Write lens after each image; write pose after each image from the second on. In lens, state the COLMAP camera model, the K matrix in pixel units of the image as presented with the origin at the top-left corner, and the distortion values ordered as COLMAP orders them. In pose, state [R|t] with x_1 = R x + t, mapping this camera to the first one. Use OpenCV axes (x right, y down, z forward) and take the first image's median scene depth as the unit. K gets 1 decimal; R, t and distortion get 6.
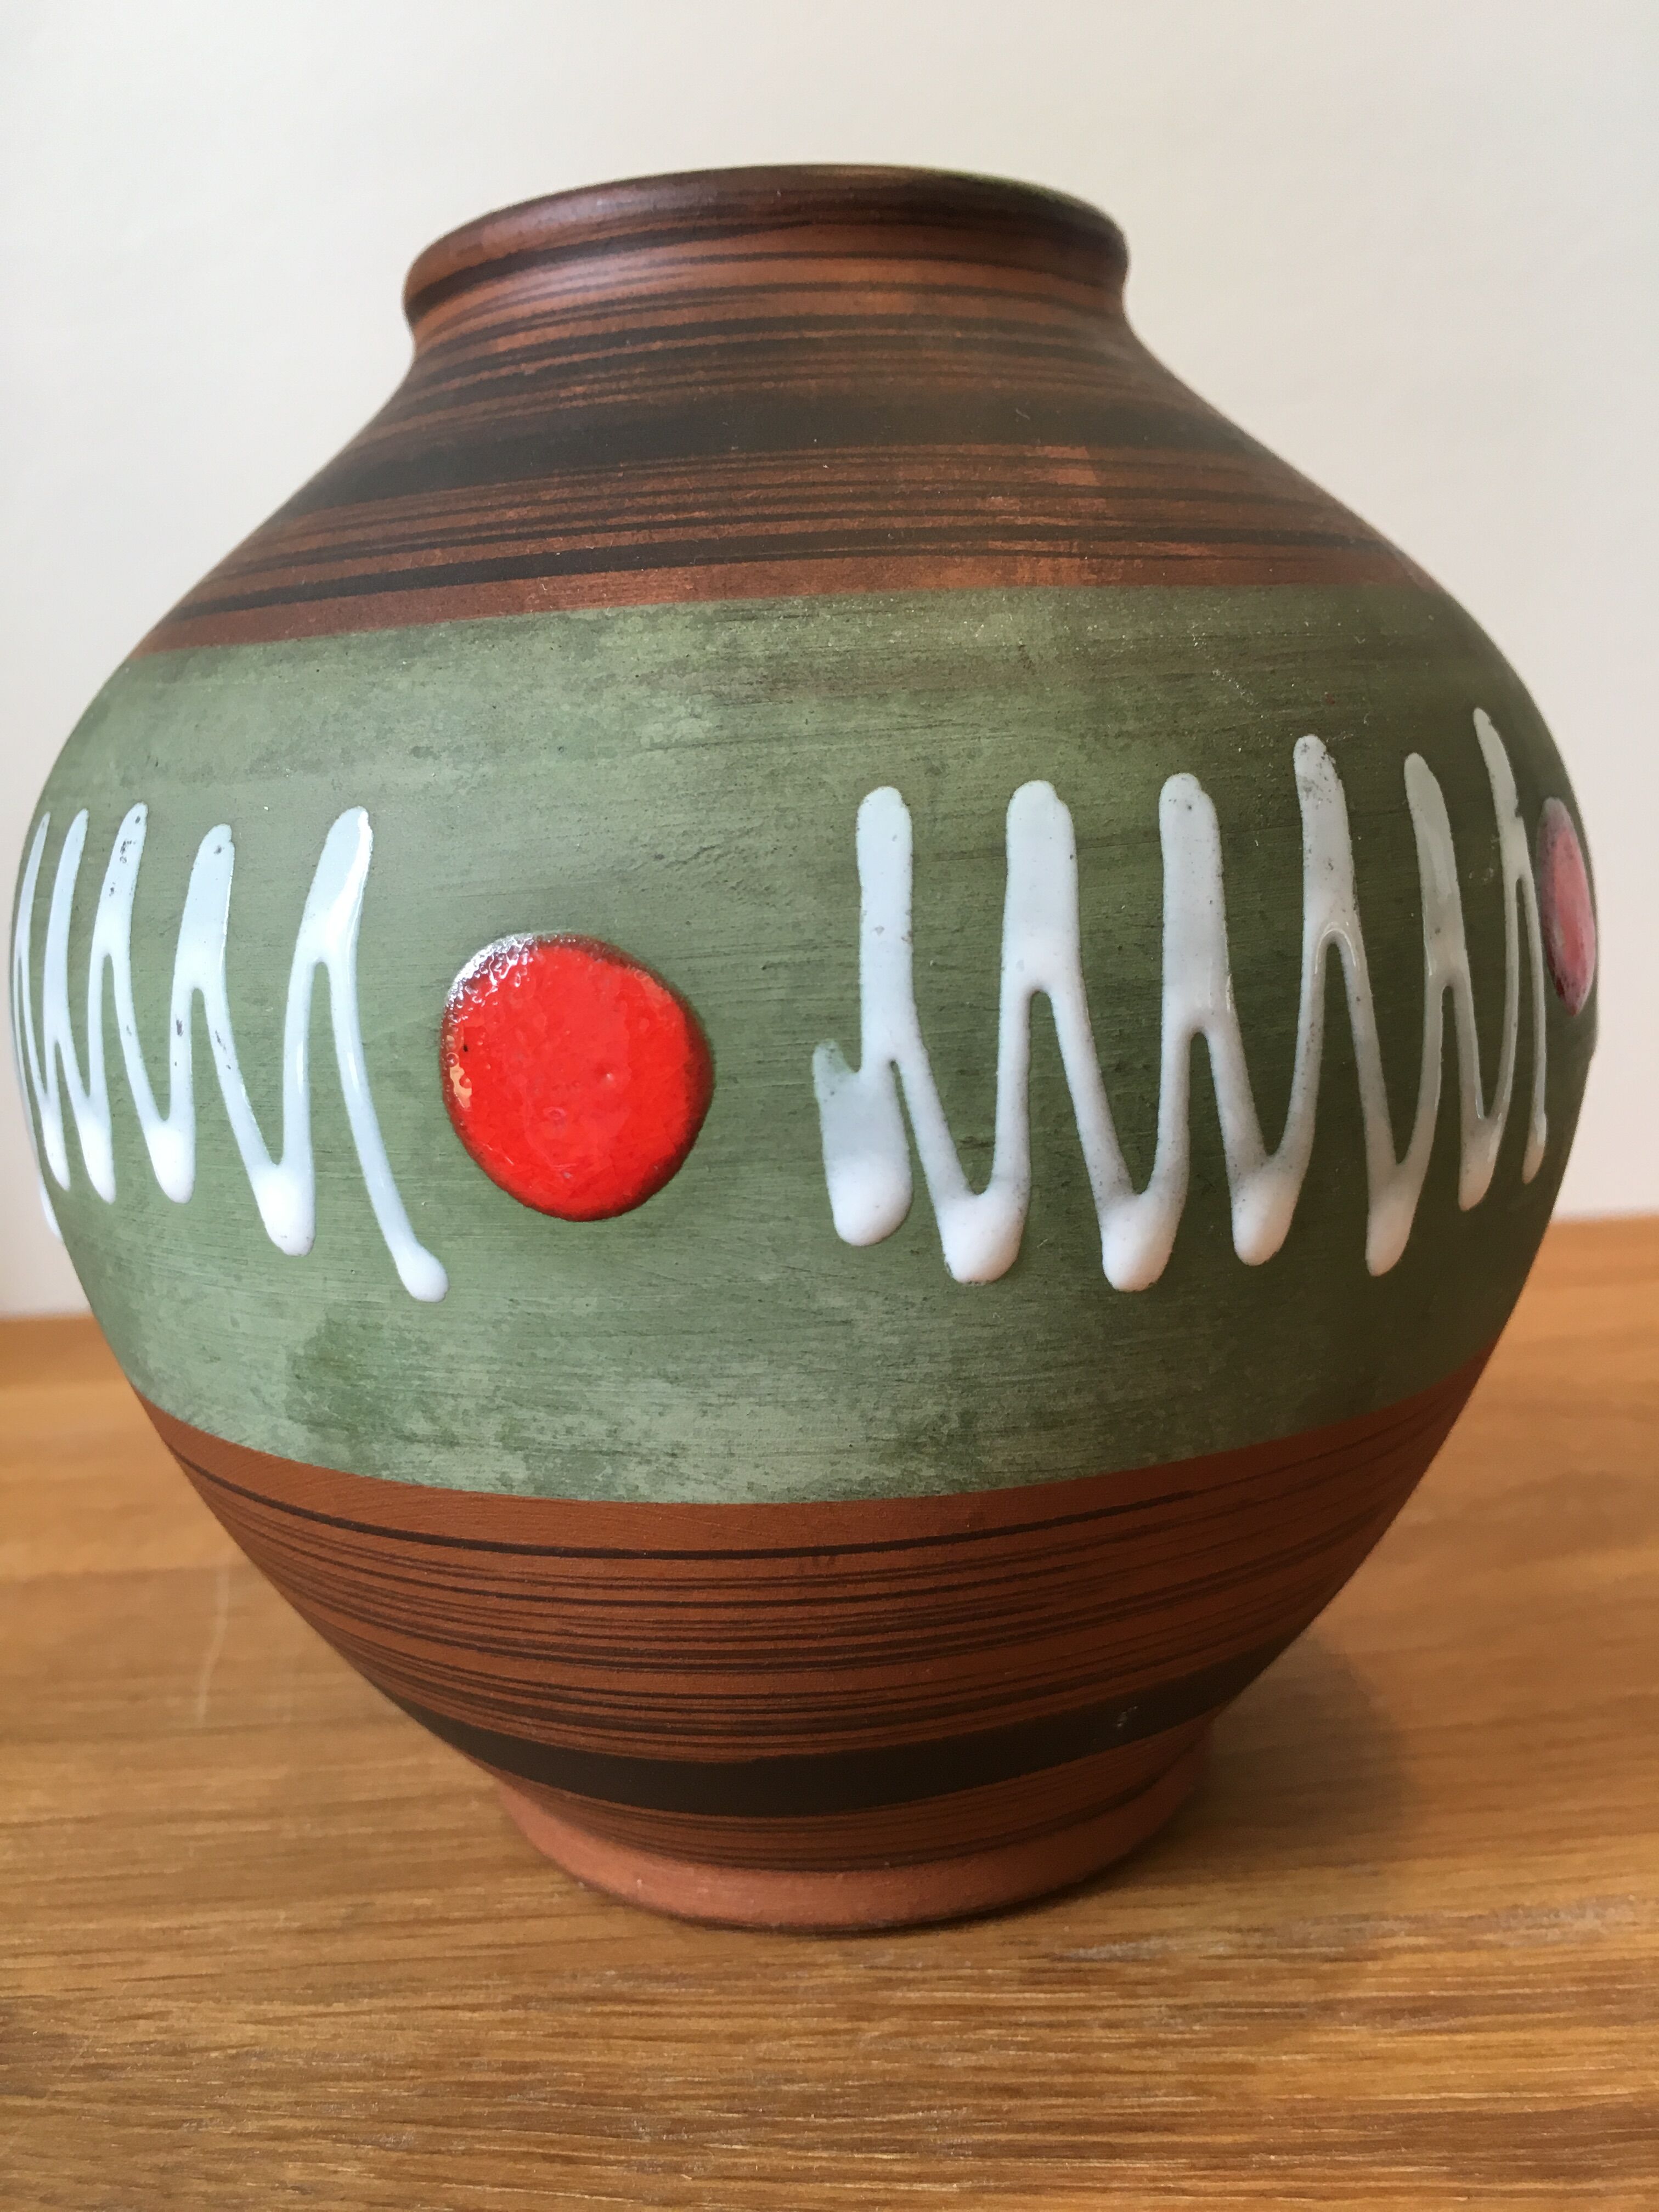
lens RADIAL K [[2011.6, 0, 829.5], [0, 2011.6, 1106.0], [0, 0, 1]] dist [0.068041, -0.187607]
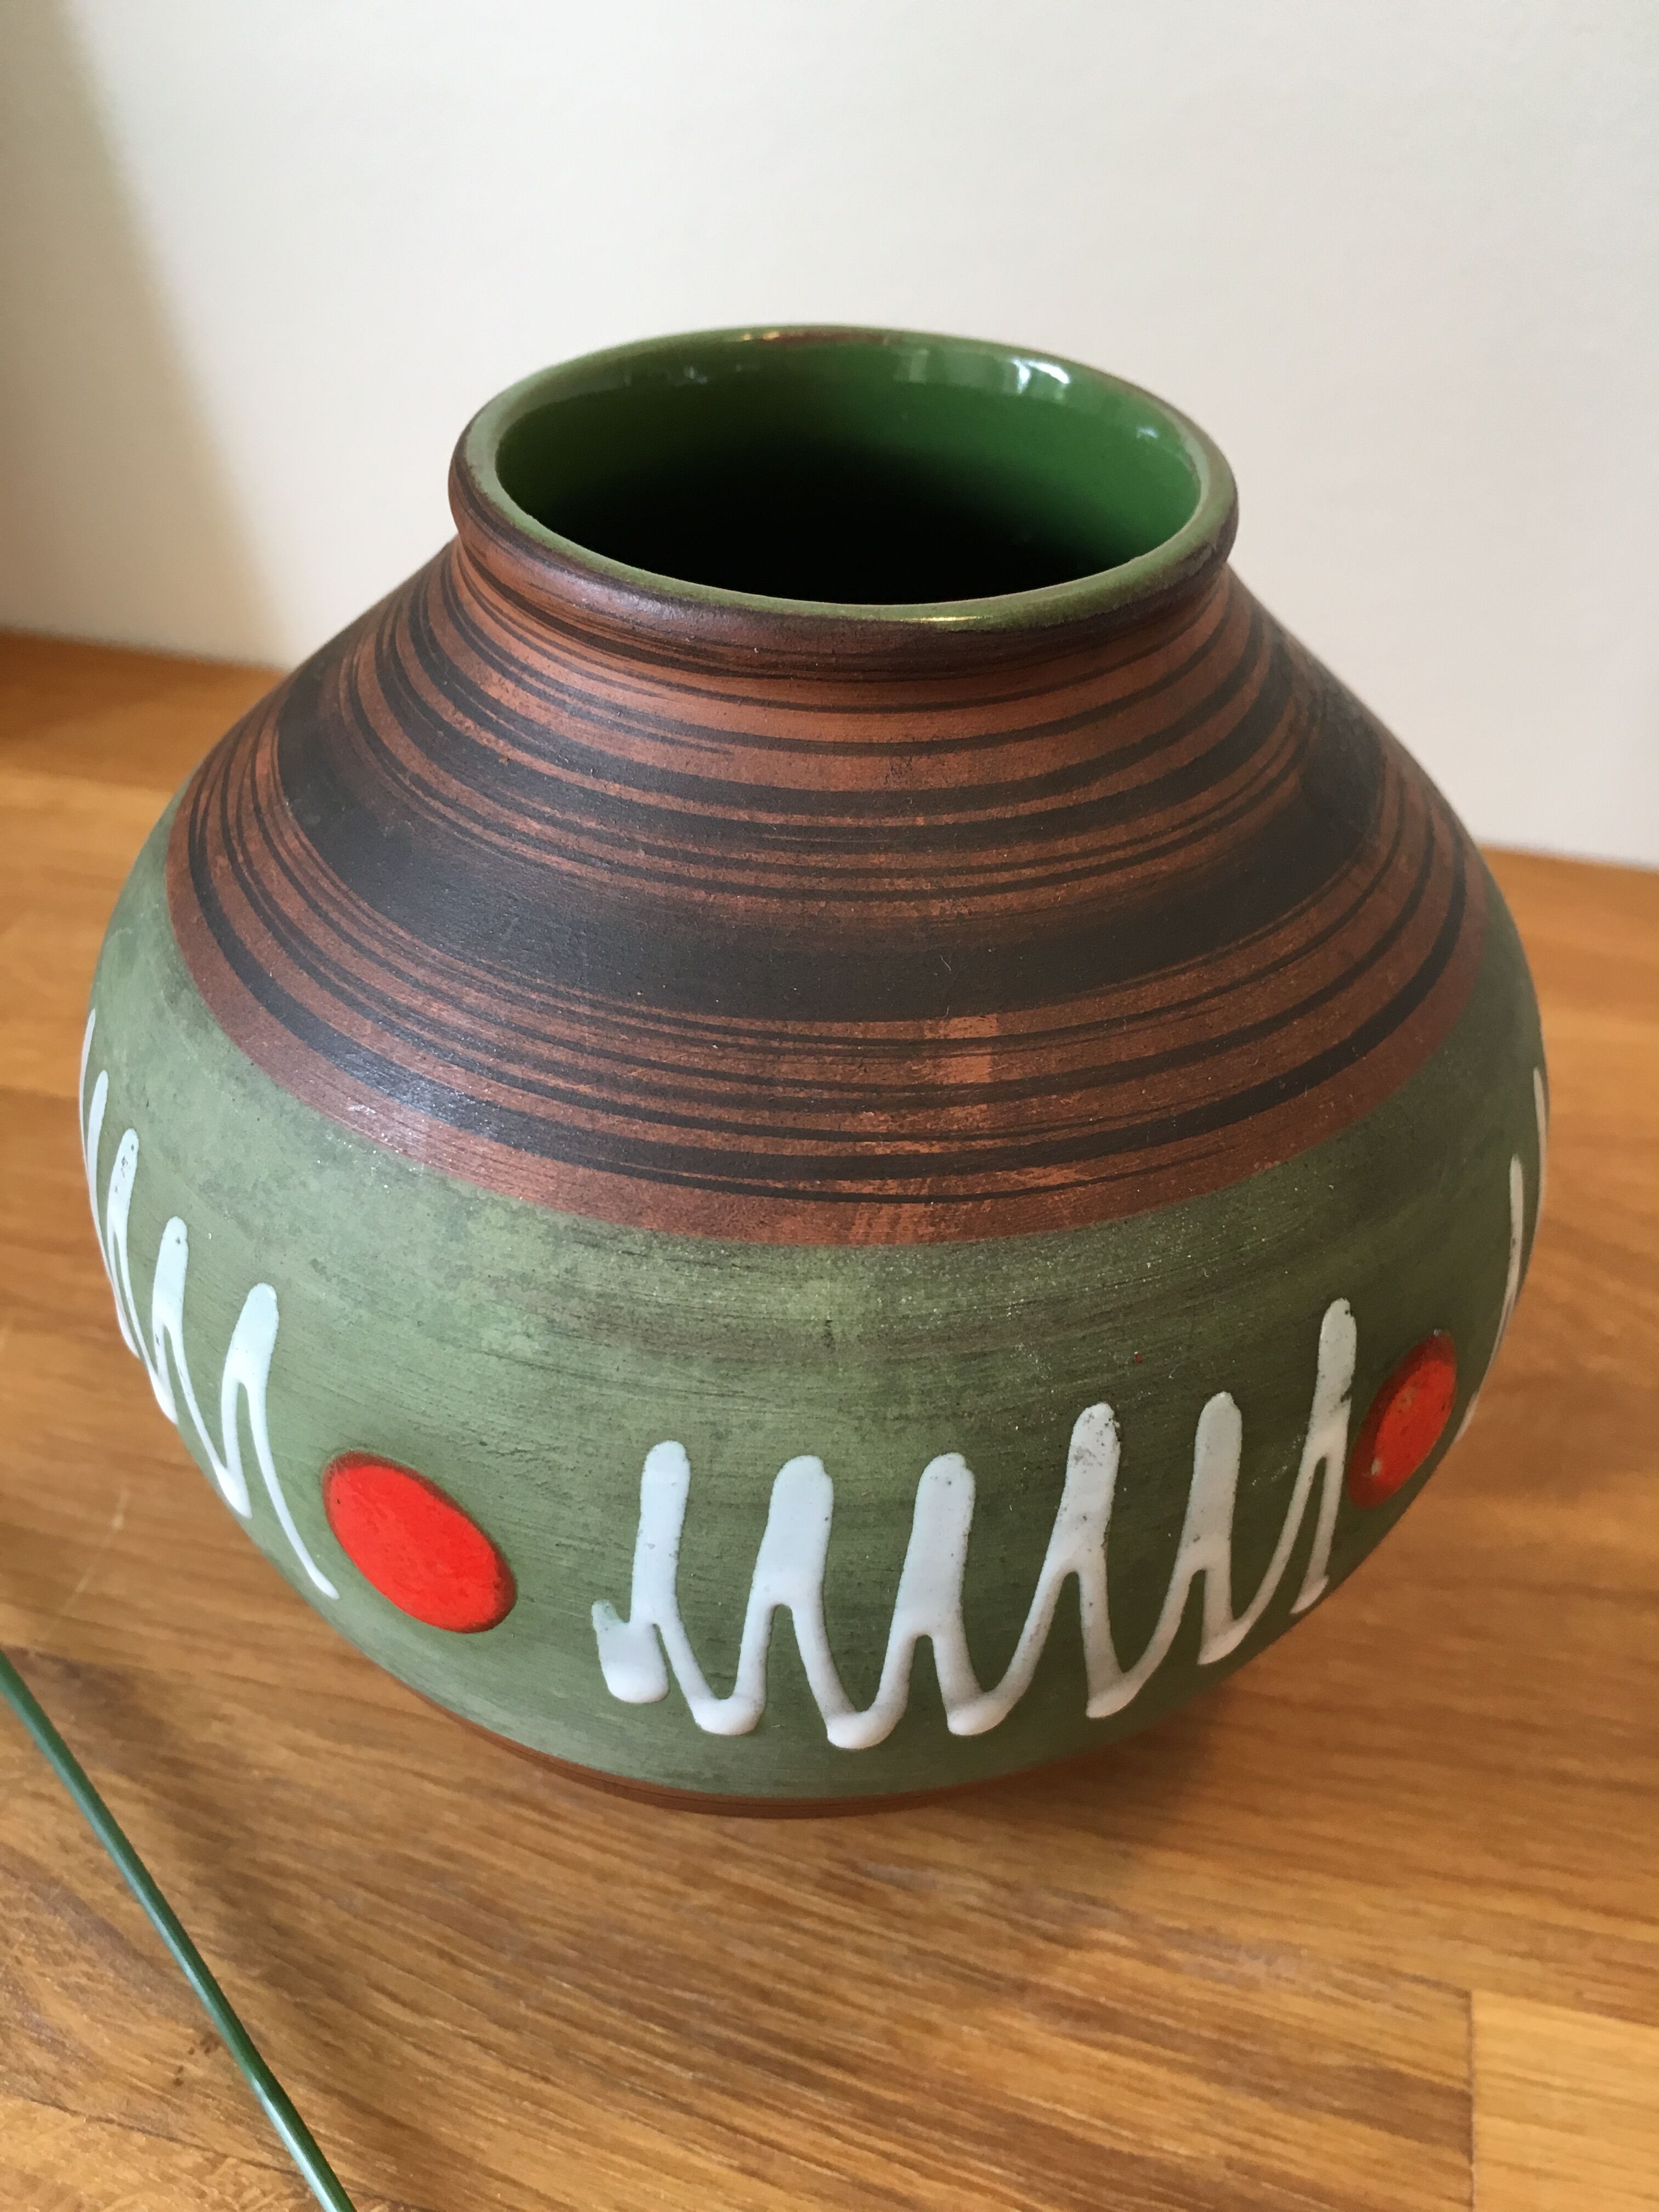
lens RADIAL K [[2011.6, 0, 829.5], [0, 2011.6, 1106.0], [0, 0, 1]] dist [0.068041, -0.187607]
pose [[0.962664, 0.230304, -0.142259, 0.220520], [-0.129864, 0.854013, 0.503782, -0.863865], [0.237514, -0.466499, 0.852036, 0.124056]]
